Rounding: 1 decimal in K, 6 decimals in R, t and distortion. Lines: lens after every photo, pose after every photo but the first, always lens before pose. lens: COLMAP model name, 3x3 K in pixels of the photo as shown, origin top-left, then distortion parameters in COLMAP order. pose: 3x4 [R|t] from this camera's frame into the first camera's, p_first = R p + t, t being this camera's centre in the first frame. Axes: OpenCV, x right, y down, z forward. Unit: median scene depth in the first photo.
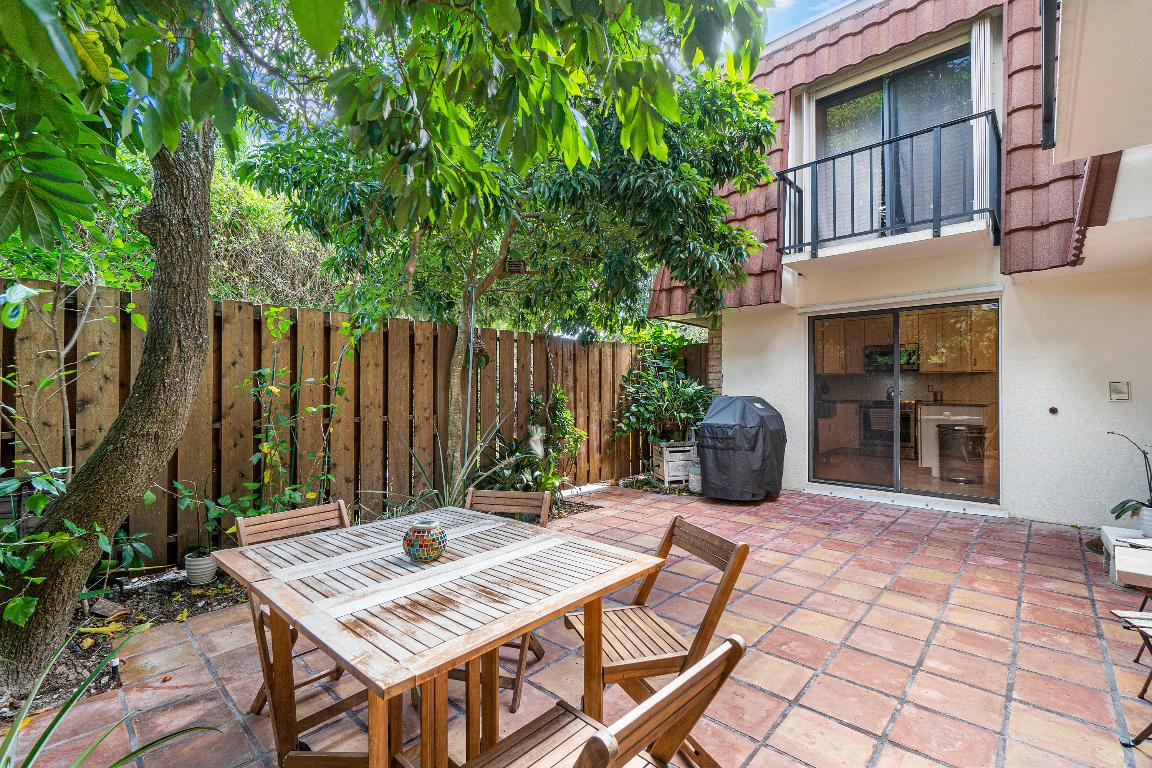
lens RADIAL K [[501.1, 0, 569.8], [0, 501.1, 386.4], [0, 0, 1]] dist [-0.000822, 0.001019]
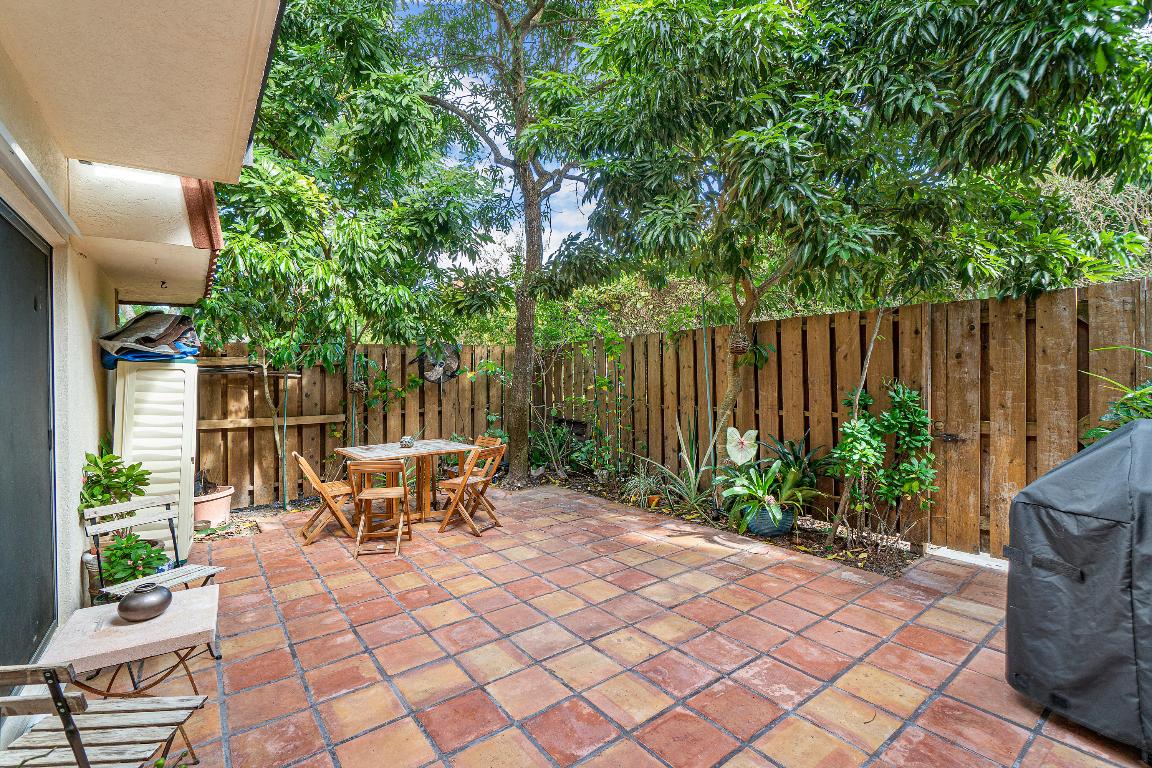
lens RADIAL K [[501.1, 0, 569.8], [0, 501.1, 386.4], [0, 0, 1]] dist [-0.000822, 0.001019]
pose [[-0.168888, 0.019595, -0.985440, 1.063546], [0.033728, 0.999332, 0.014091, -0.026477], [0.985058, -0.030857, -0.169436, 1.027143]]
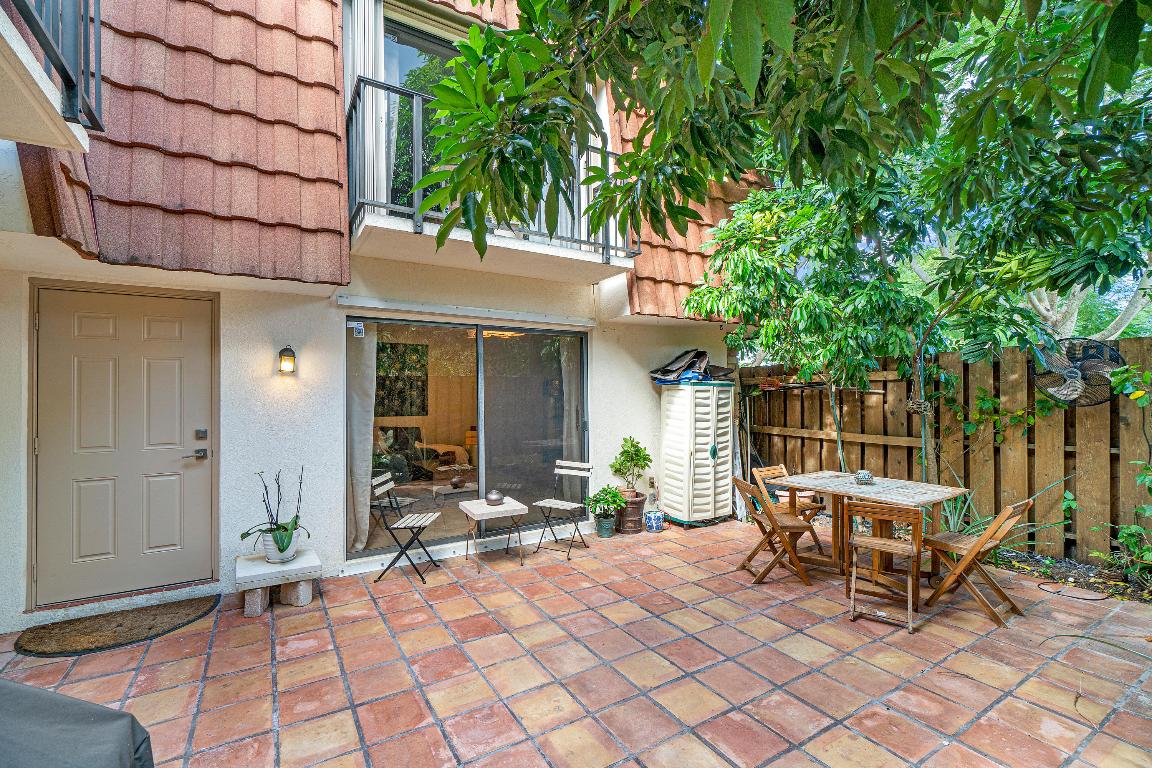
lens RADIAL K [[500.9, 0, 552.2], [0, 500.9, 393.5], [0, 0, 1]] dist [0.001818, 0.000576]
pose [[-0.959680, 0.005568, 0.281038, 0.214157], [0.001904, 0.999910, -0.013307, -0.042369], [-0.281087, -0.012235, -0.959604, 1.570049]]
